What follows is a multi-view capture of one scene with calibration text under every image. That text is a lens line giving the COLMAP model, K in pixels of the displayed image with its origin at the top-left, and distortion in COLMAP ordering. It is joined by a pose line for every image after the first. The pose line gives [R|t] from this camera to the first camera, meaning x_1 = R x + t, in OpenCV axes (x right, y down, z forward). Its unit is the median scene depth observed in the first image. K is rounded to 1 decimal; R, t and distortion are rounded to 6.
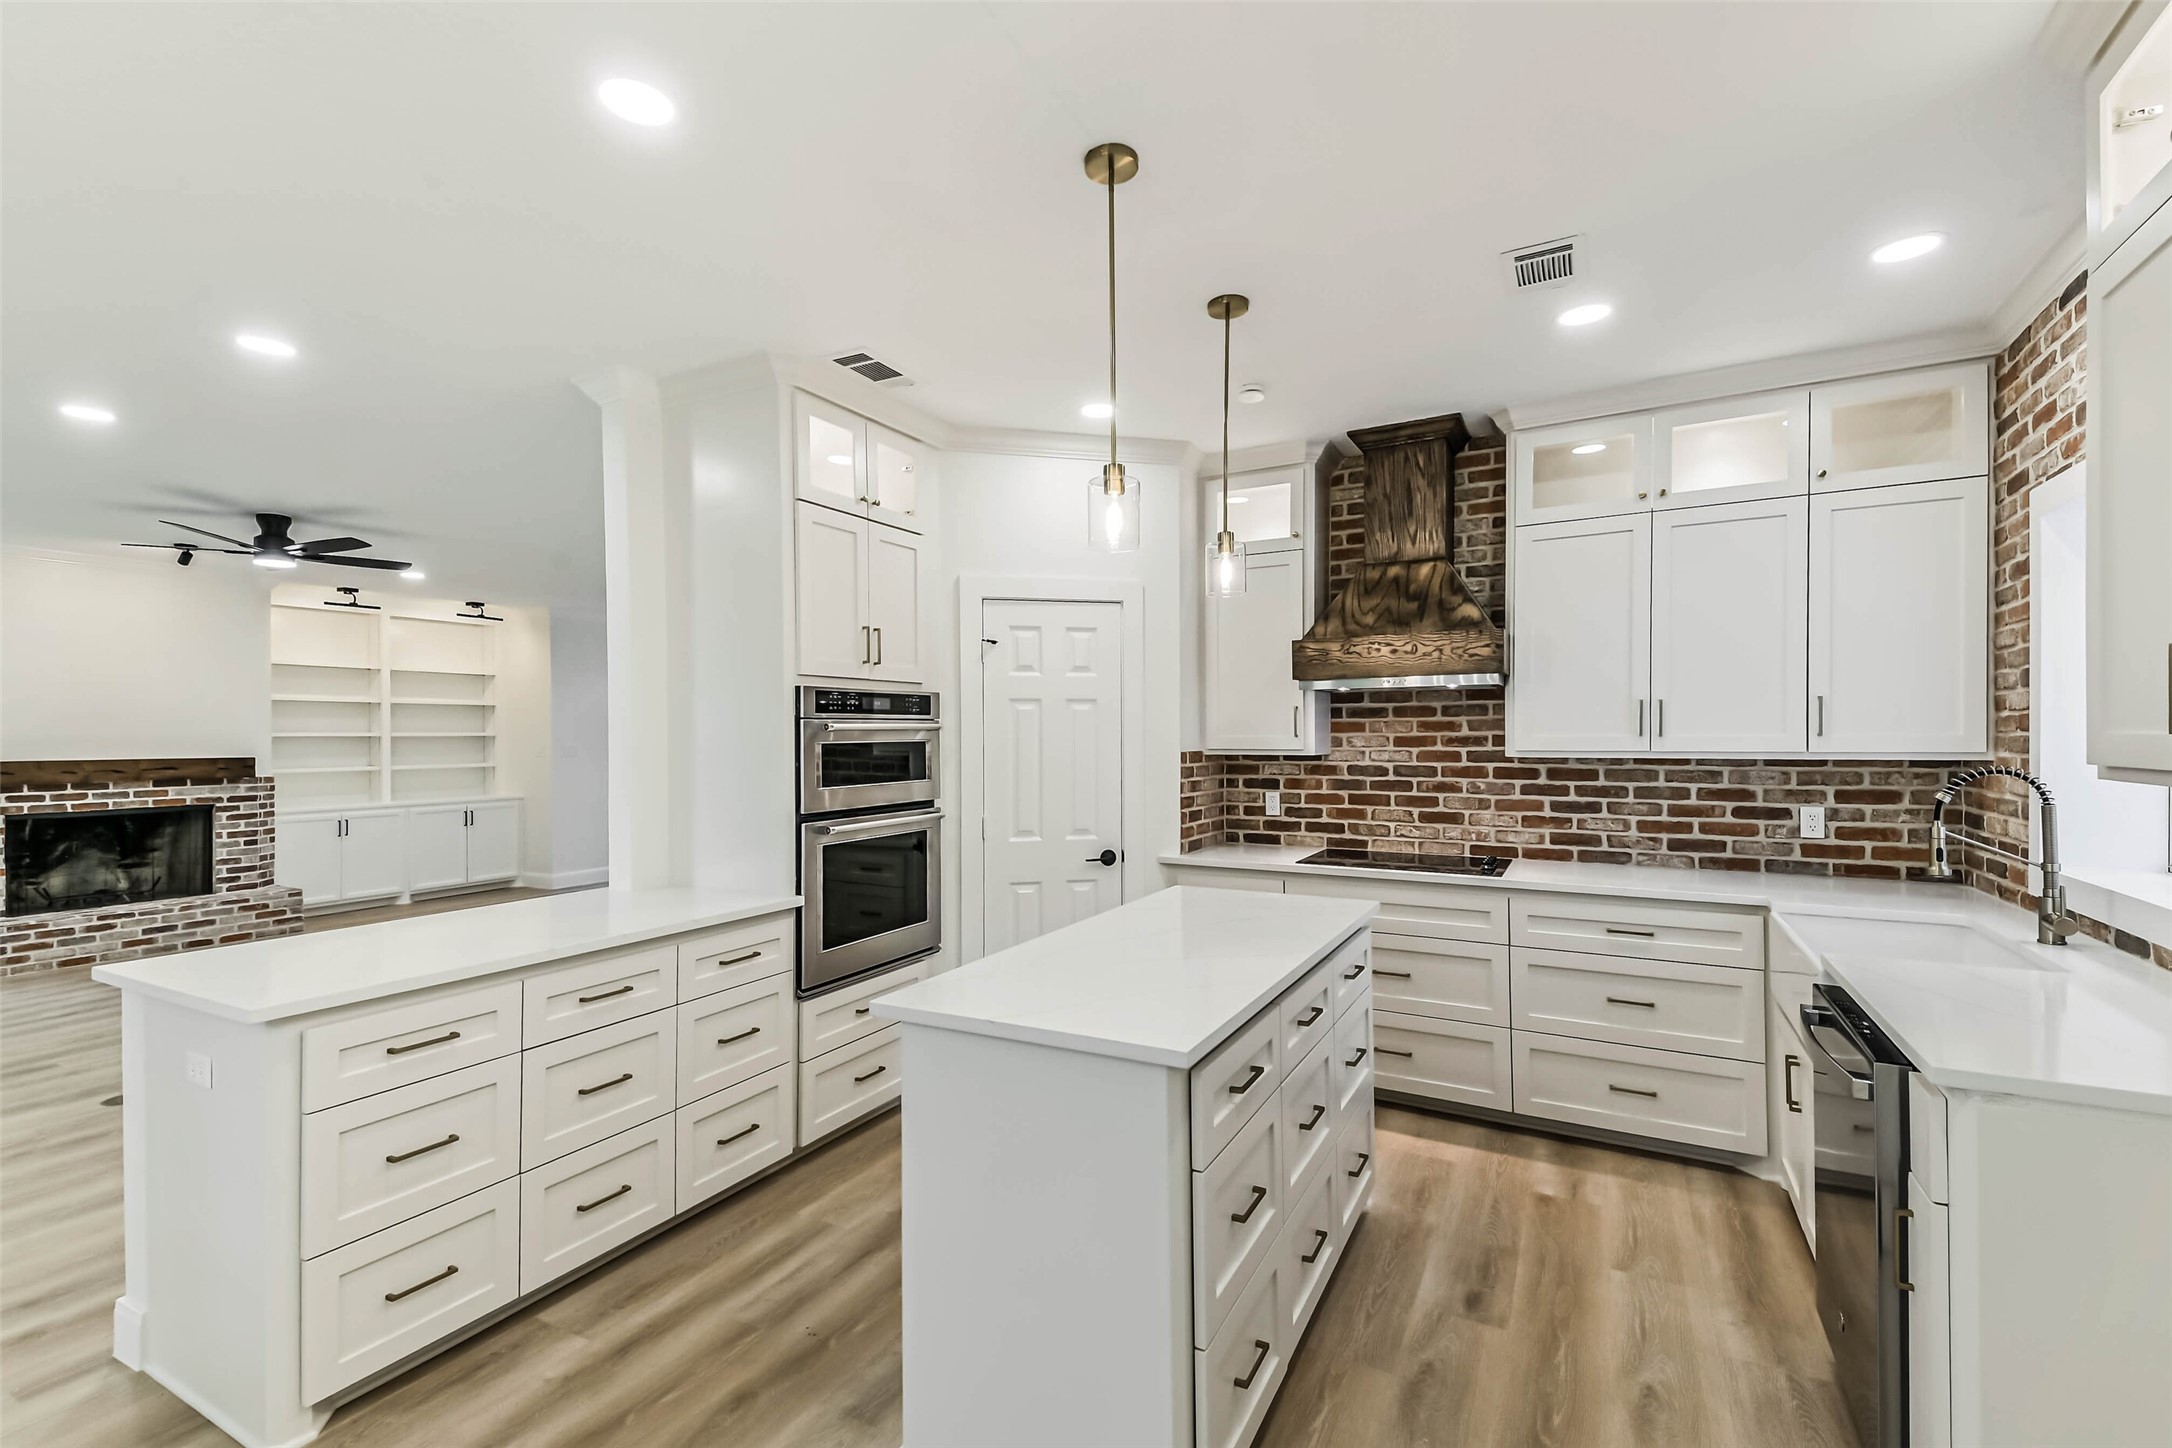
lens RADIAL K [[929.8, 0, 1086.0], [0, 929.8, 724.0], [0, 0, 1]] dist [0.025235, -0.000060]
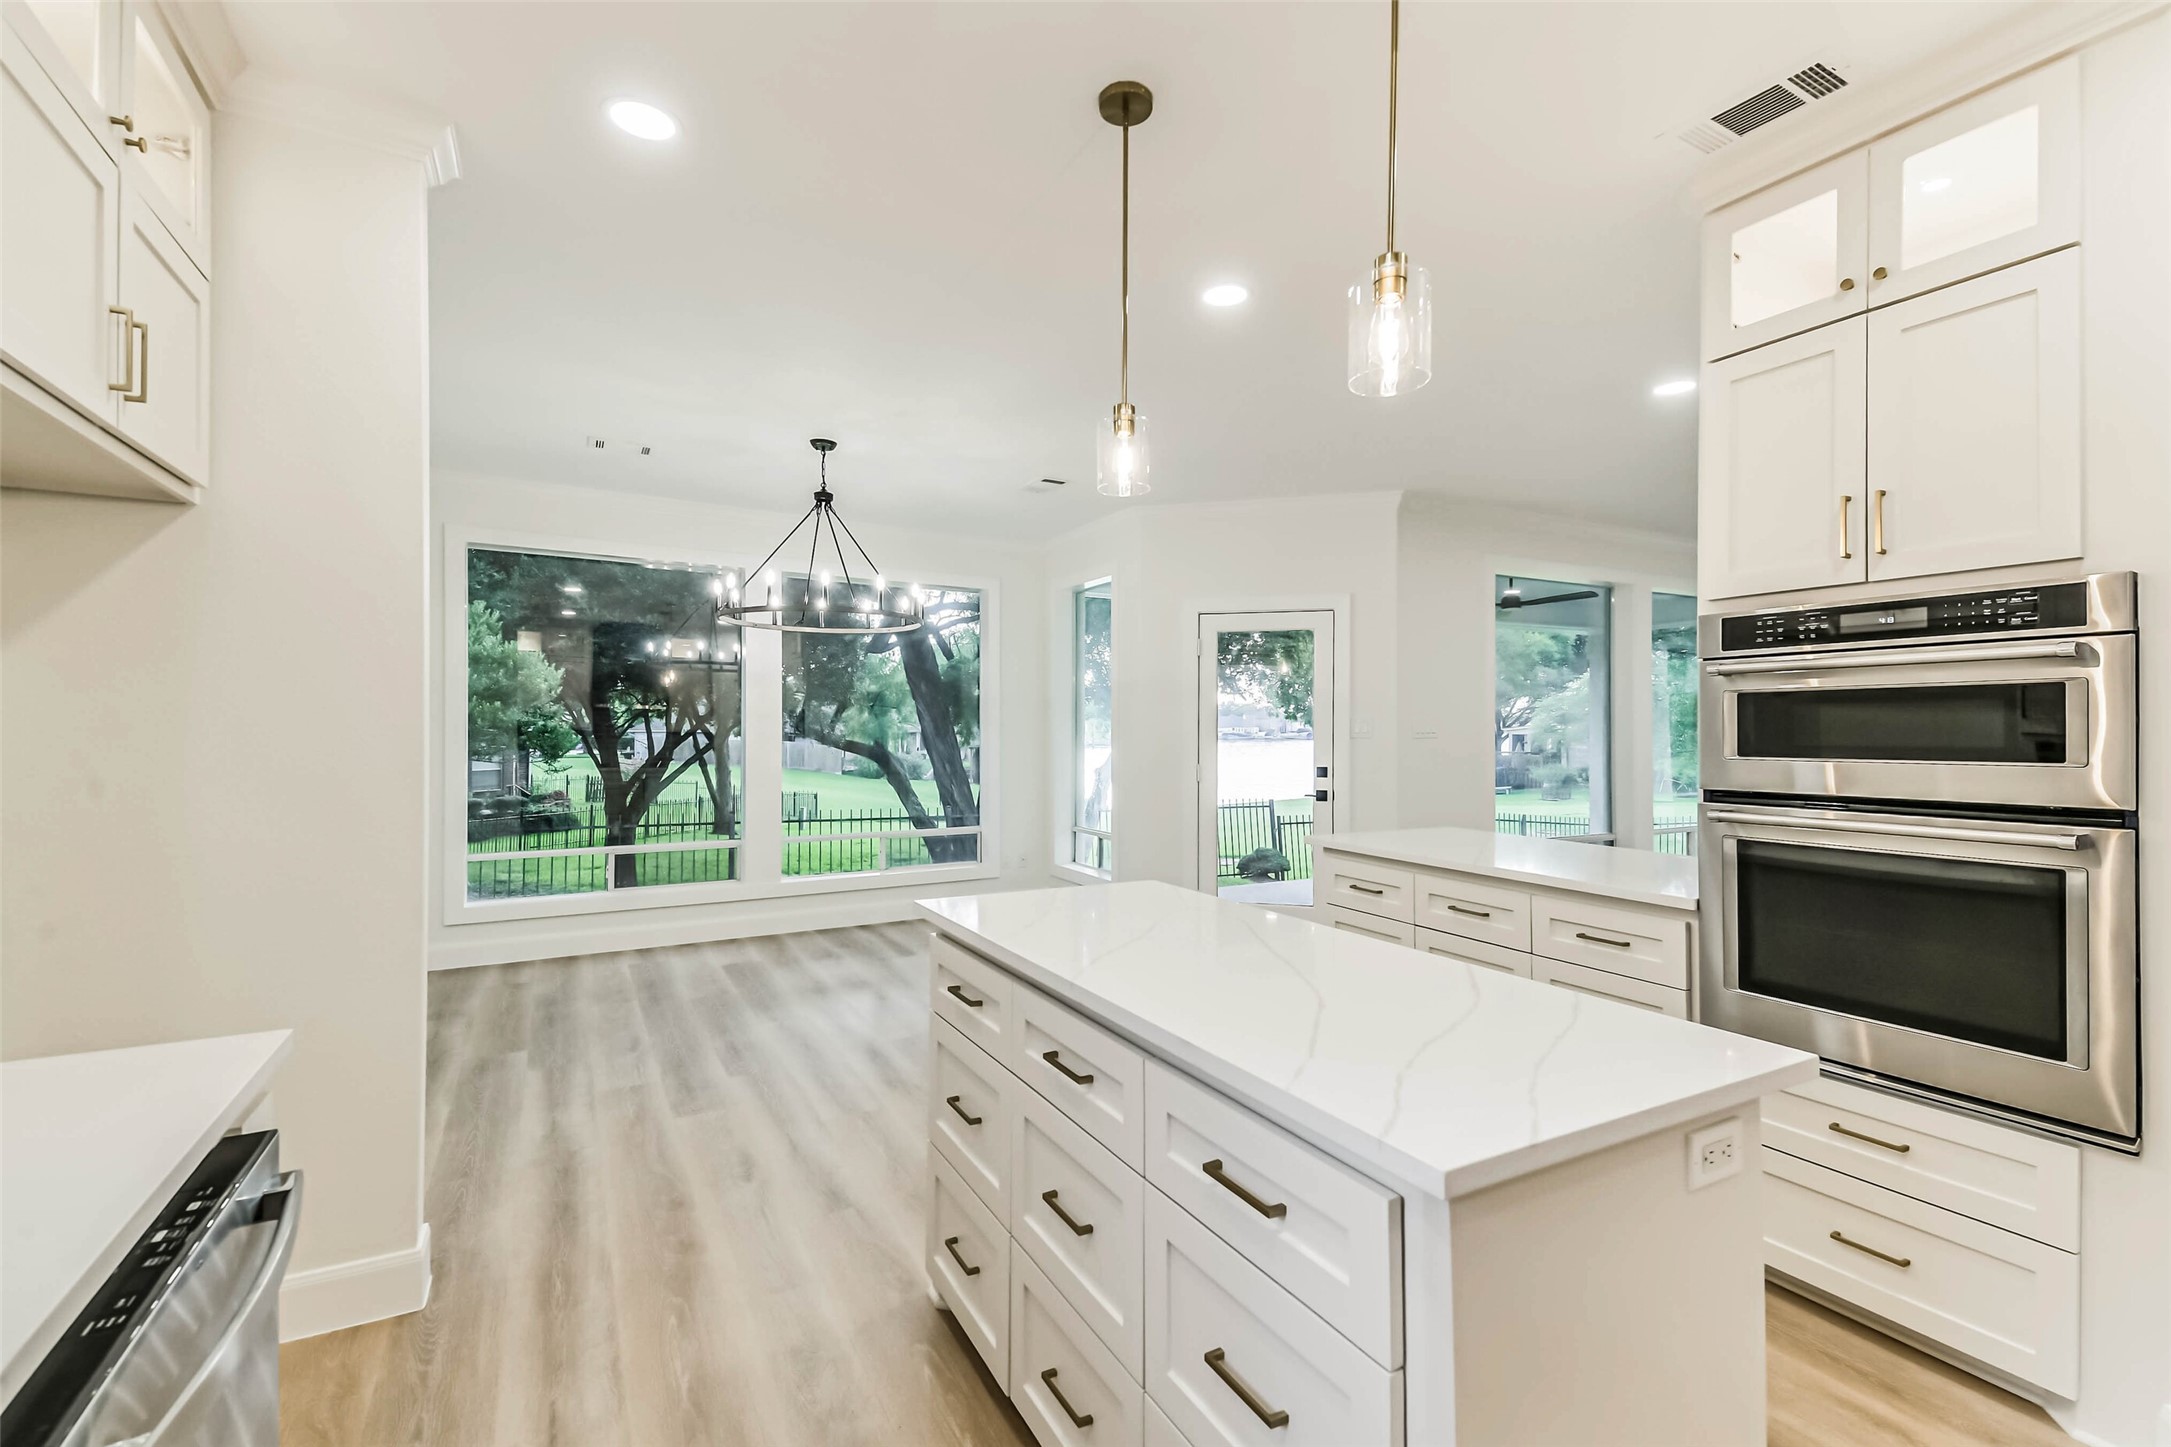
lens RADIAL K [[920.4, 0, 1089.8], [0, 920.4, 718.8], [0, 0, 1]] dist [0.086937, -0.033893]
pose [[-0.534343, -0.005763, -0.845248, 0.470268], [0.009167, 0.999878, -0.012613, 0.036334], [0.845218, -0.014488, -0.534226, 0.783645]]
